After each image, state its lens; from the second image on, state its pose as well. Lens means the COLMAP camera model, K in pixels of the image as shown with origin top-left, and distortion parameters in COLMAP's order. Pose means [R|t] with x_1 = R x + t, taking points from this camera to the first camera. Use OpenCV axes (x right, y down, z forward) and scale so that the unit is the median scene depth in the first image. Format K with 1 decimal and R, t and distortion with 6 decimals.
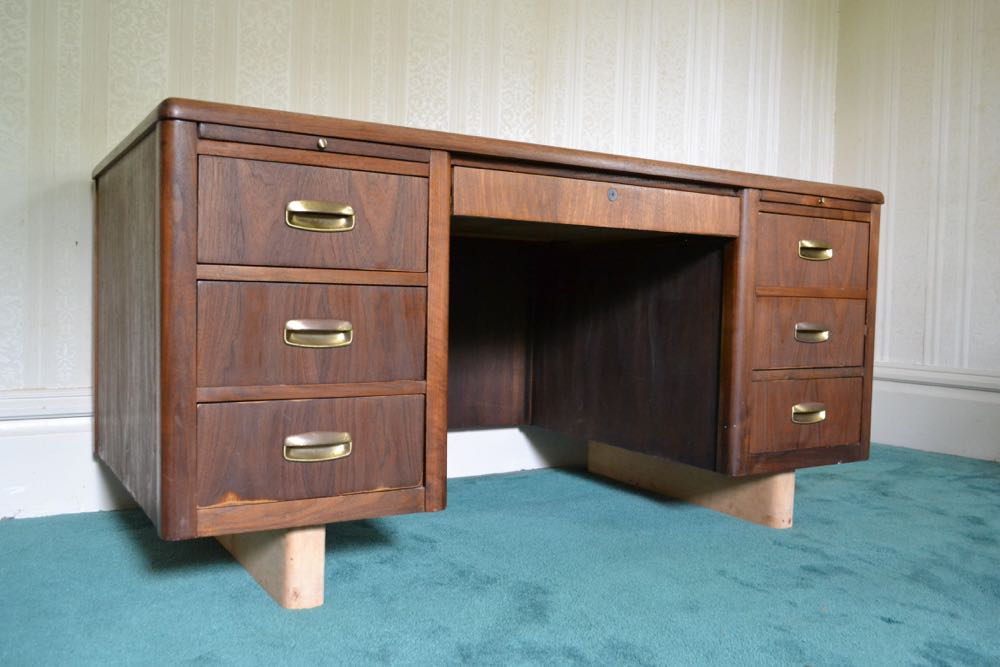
lens RADIAL K [[880.9, 0, 504.4], [0, 880.9, 356.1], [0, 0, 1]] dist [-0.027804, 0.006365]
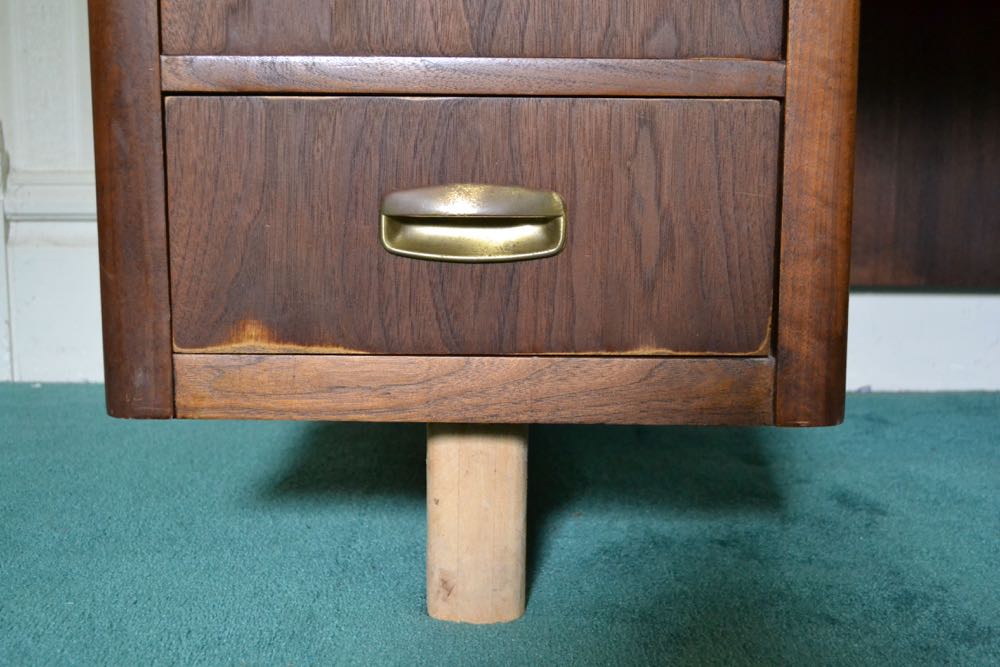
lens RADIAL K [[1228.2, 0, 499.2], [0, 1228.2, 339.1], [0, 0, 1]] dist [-0.021163, 0.000000]
pose [[0.854100, 0.063905, -0.516168, 0.077390], [-0.020396, 0.995775, 0.089533, 0.100568], [0.519709, -0.065942, 0.851795, 0.519492]]
